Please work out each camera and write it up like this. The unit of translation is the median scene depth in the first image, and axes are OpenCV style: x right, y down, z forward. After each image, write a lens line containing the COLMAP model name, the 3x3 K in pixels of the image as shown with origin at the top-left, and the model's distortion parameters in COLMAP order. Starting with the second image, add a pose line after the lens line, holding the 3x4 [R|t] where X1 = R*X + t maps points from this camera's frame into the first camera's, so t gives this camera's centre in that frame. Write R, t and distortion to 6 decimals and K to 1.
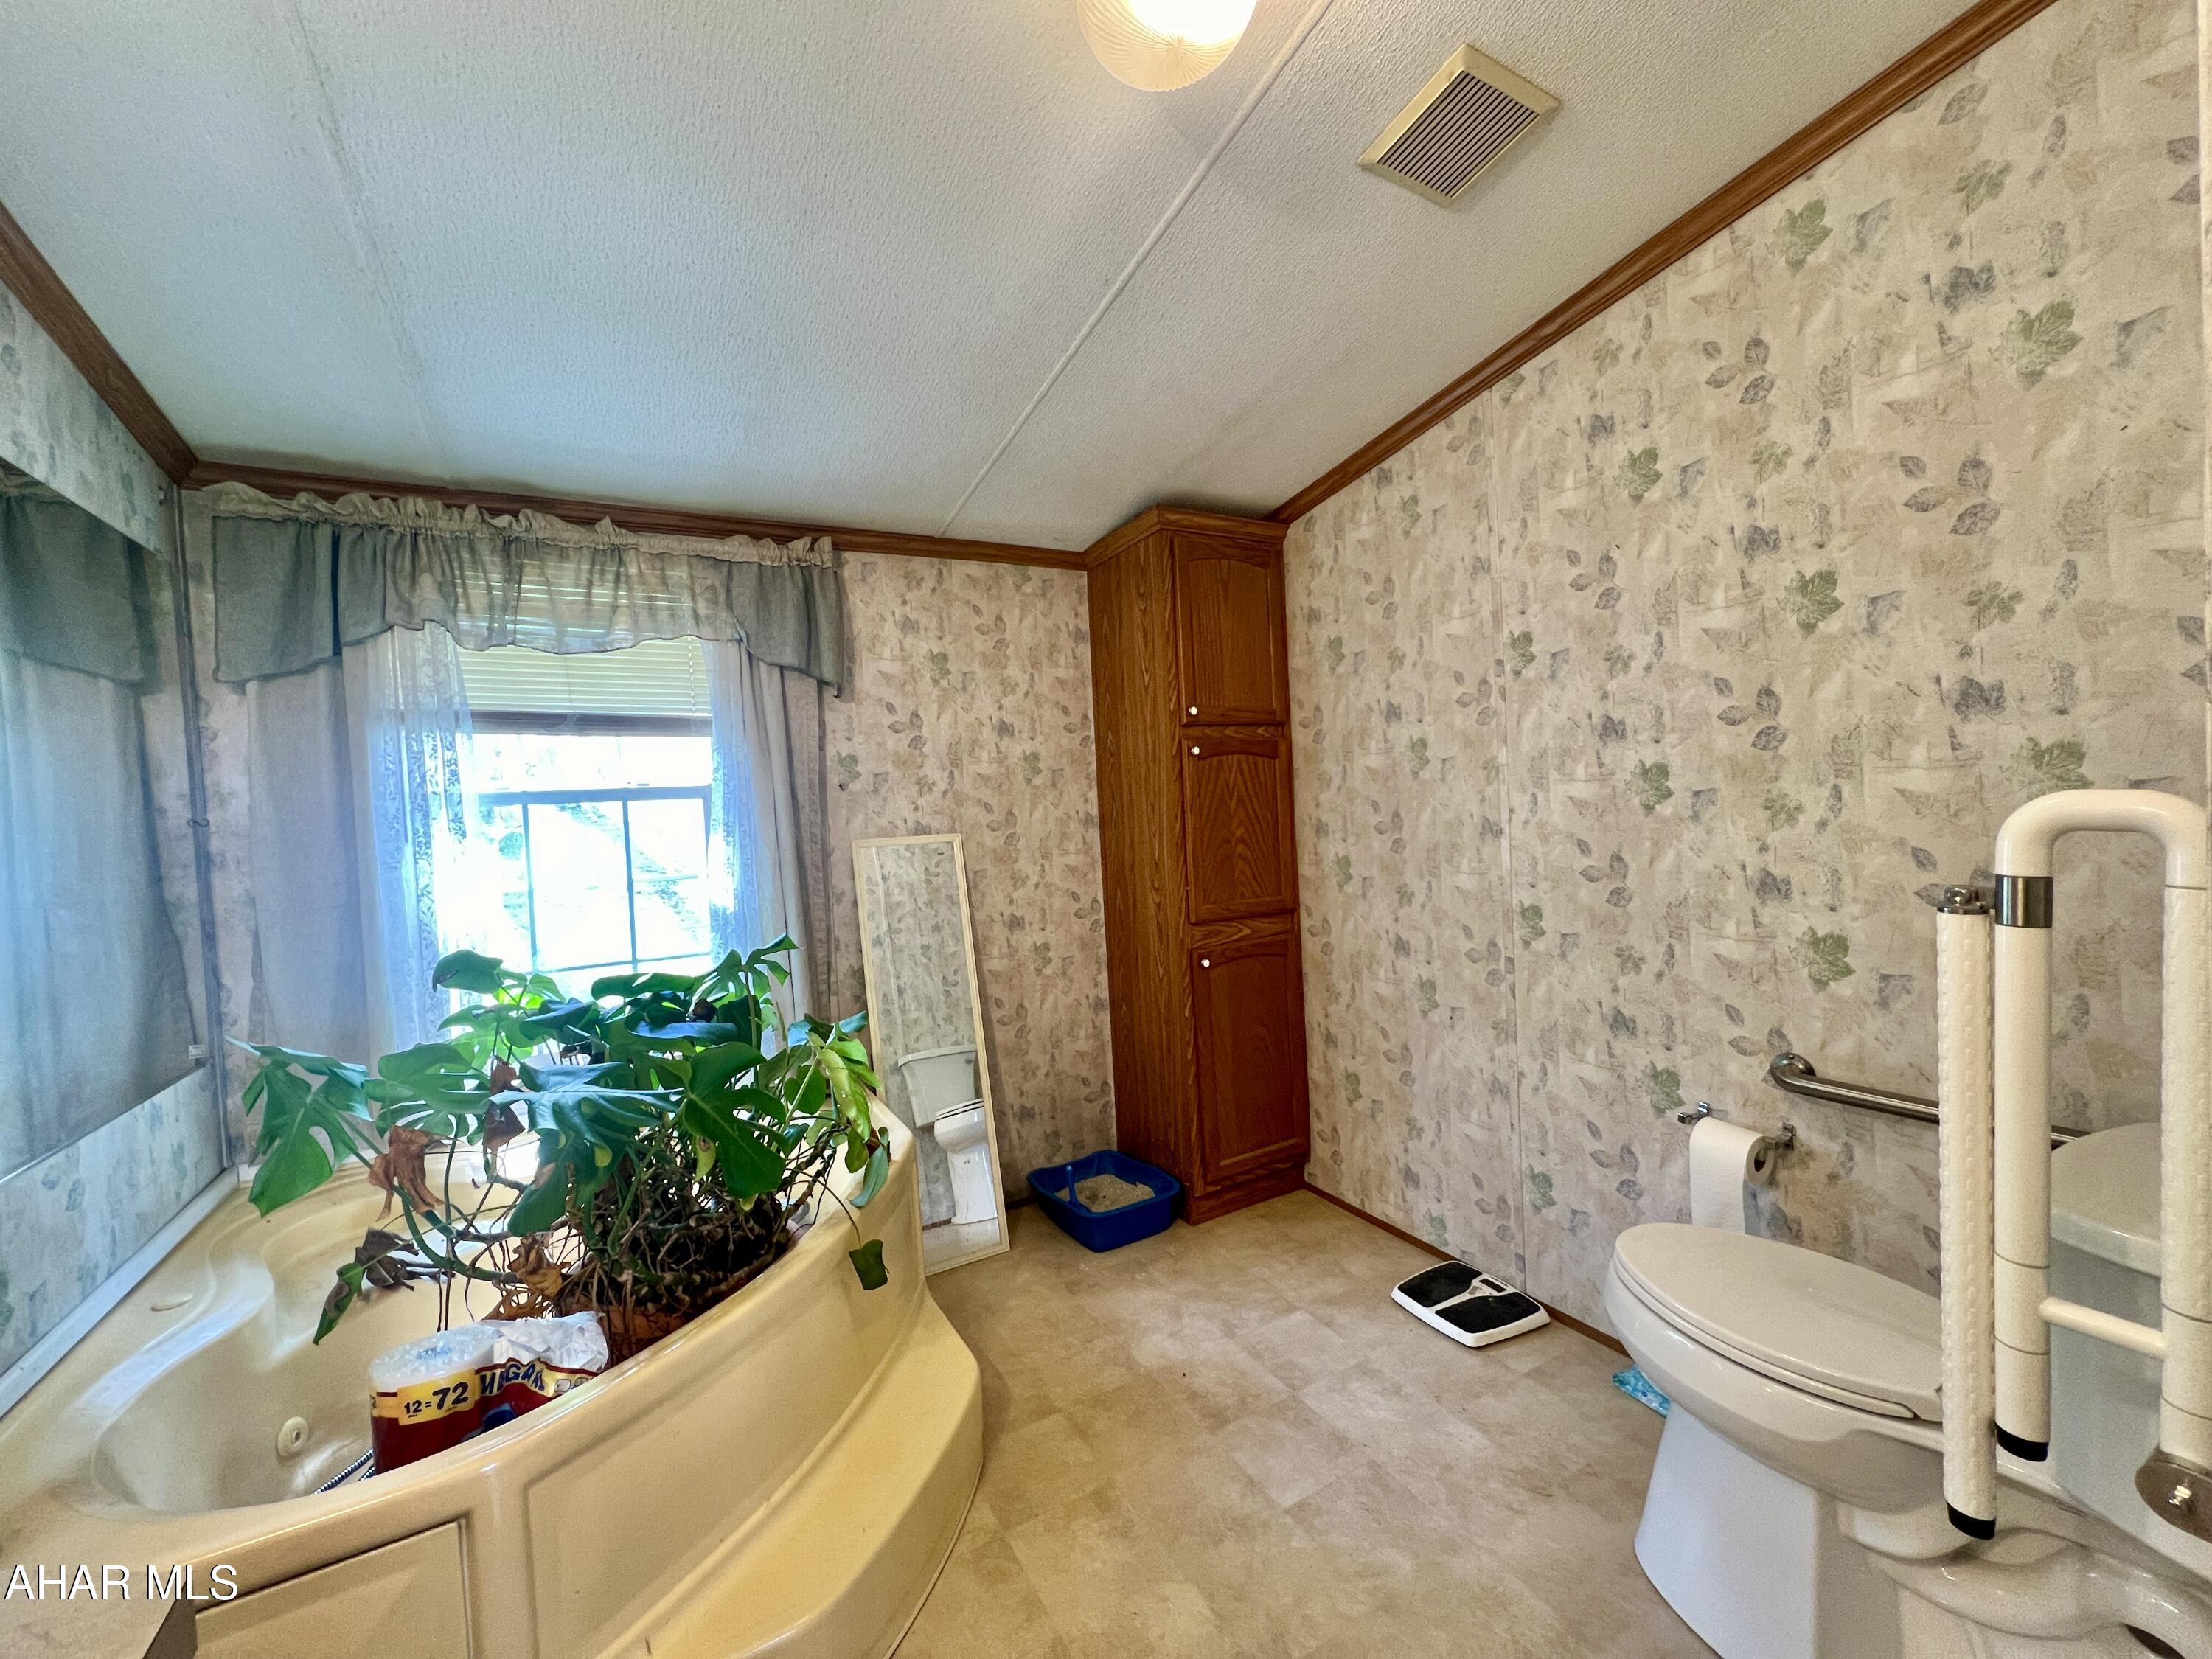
lens RADIAL K [[889.0, 0, 1102.3], [0, 889.0, 821.7], [0, 0, 1]] dist [-0.000382, 0.000704]
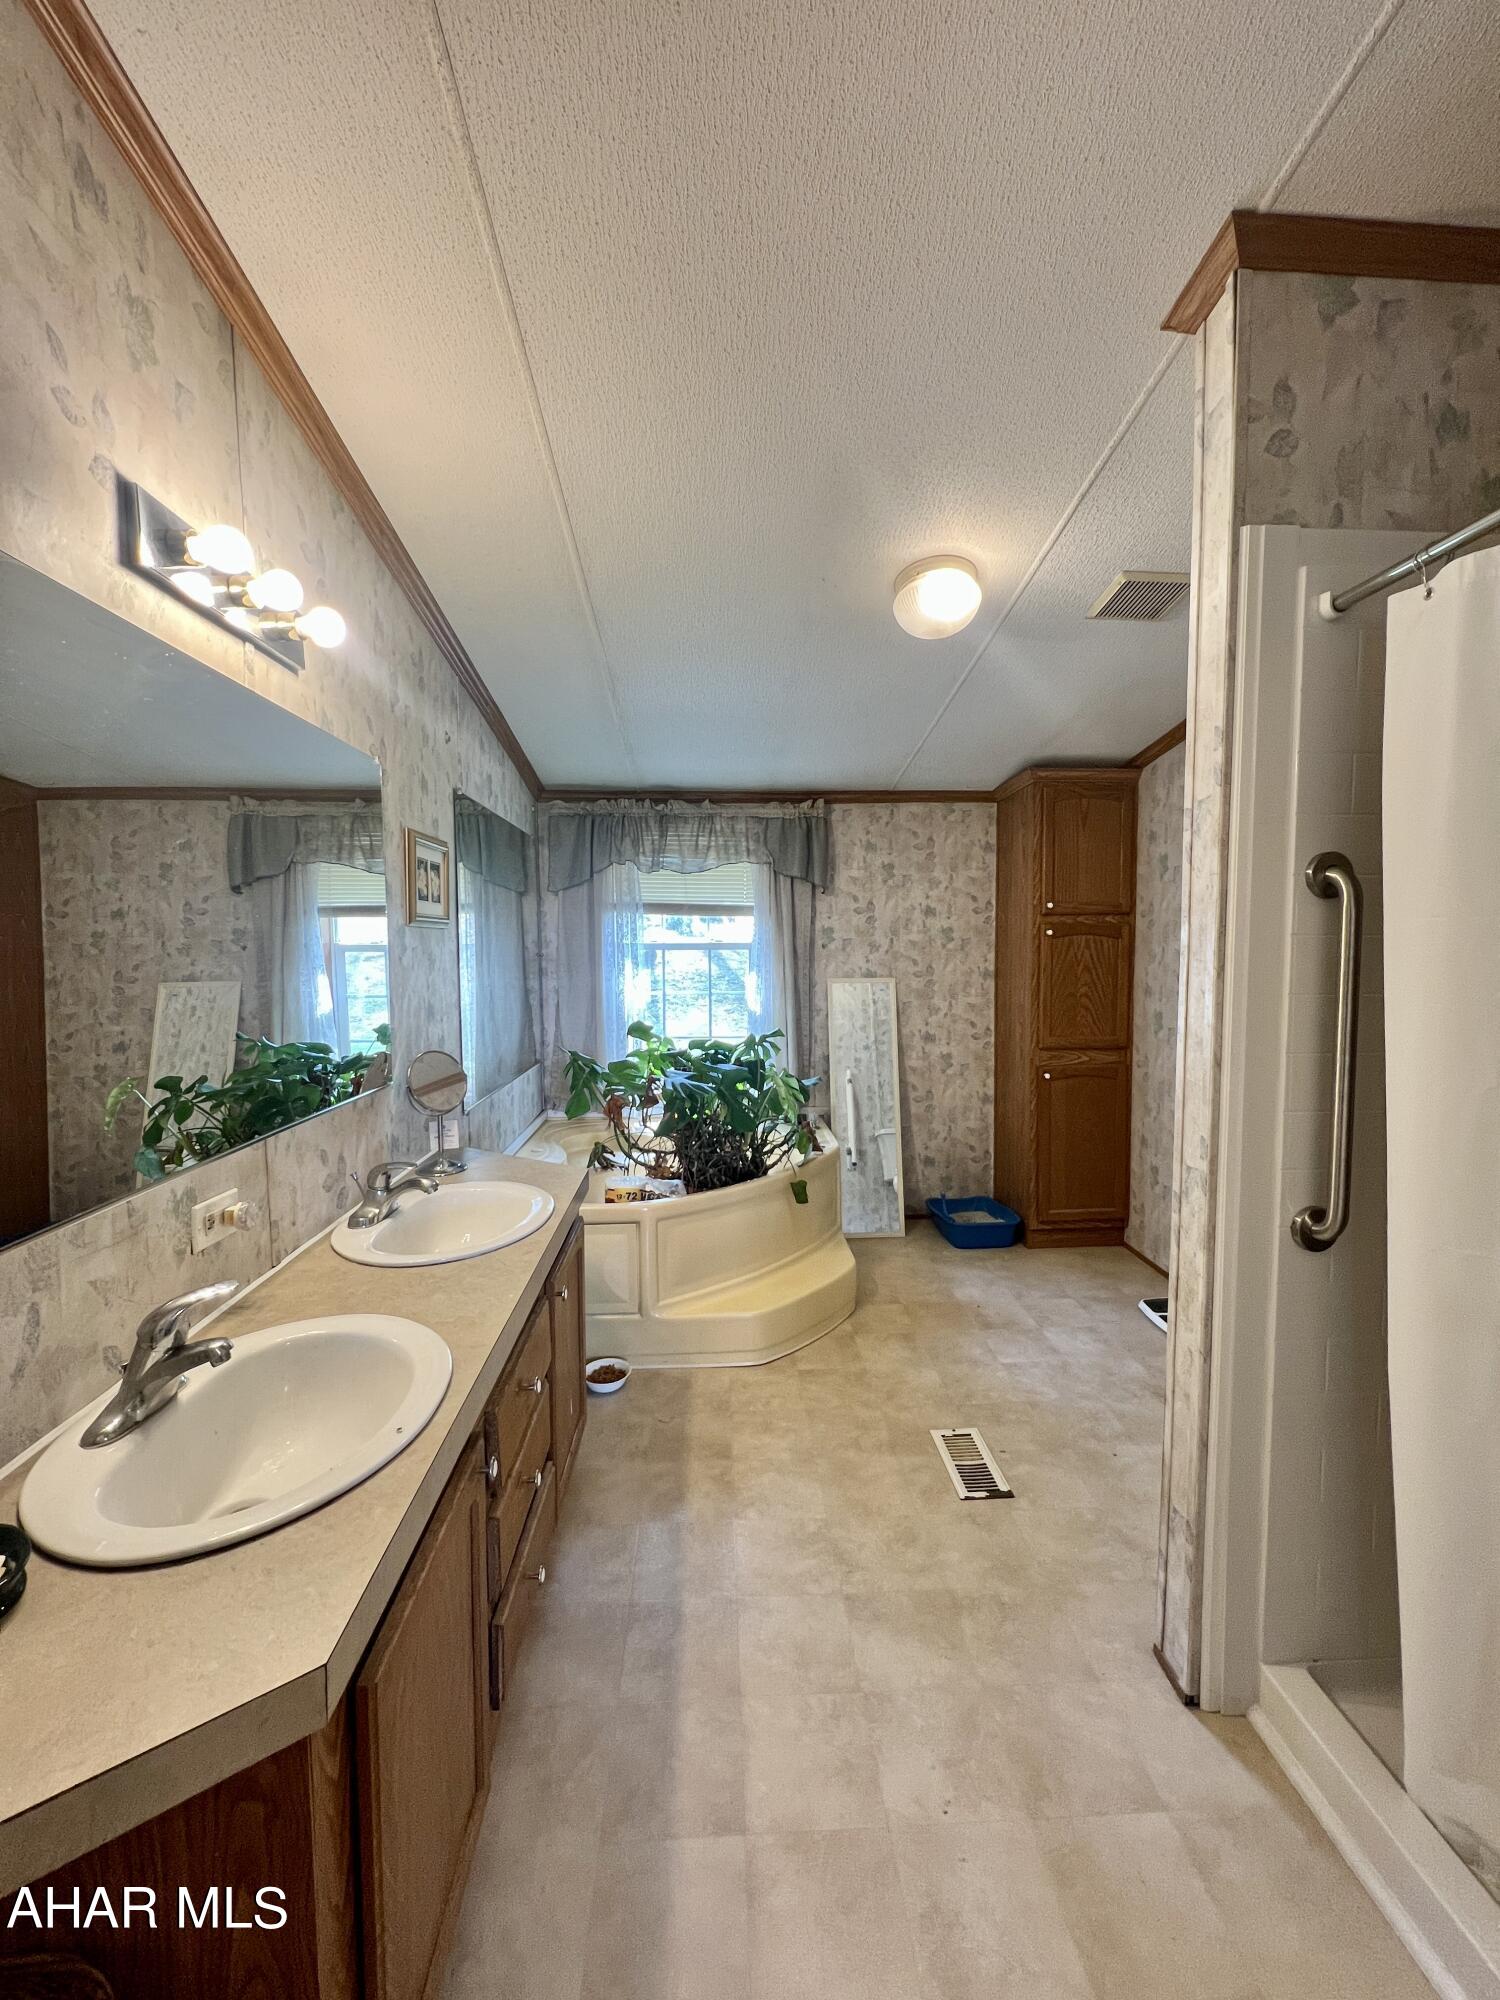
lens RADIAL K [[803.8, 0, 753.1], [0, 803.8, 994.6], [0, 0, 1]] dist [-0.000382, 0.000704]
pose [[0.897133, 0.071810, -0.435884, 0.262209], [-0.048621, 0.996756, 0.064140, -0.040197], [0.439076, -0.036350, 0.897714, -0.434174]]
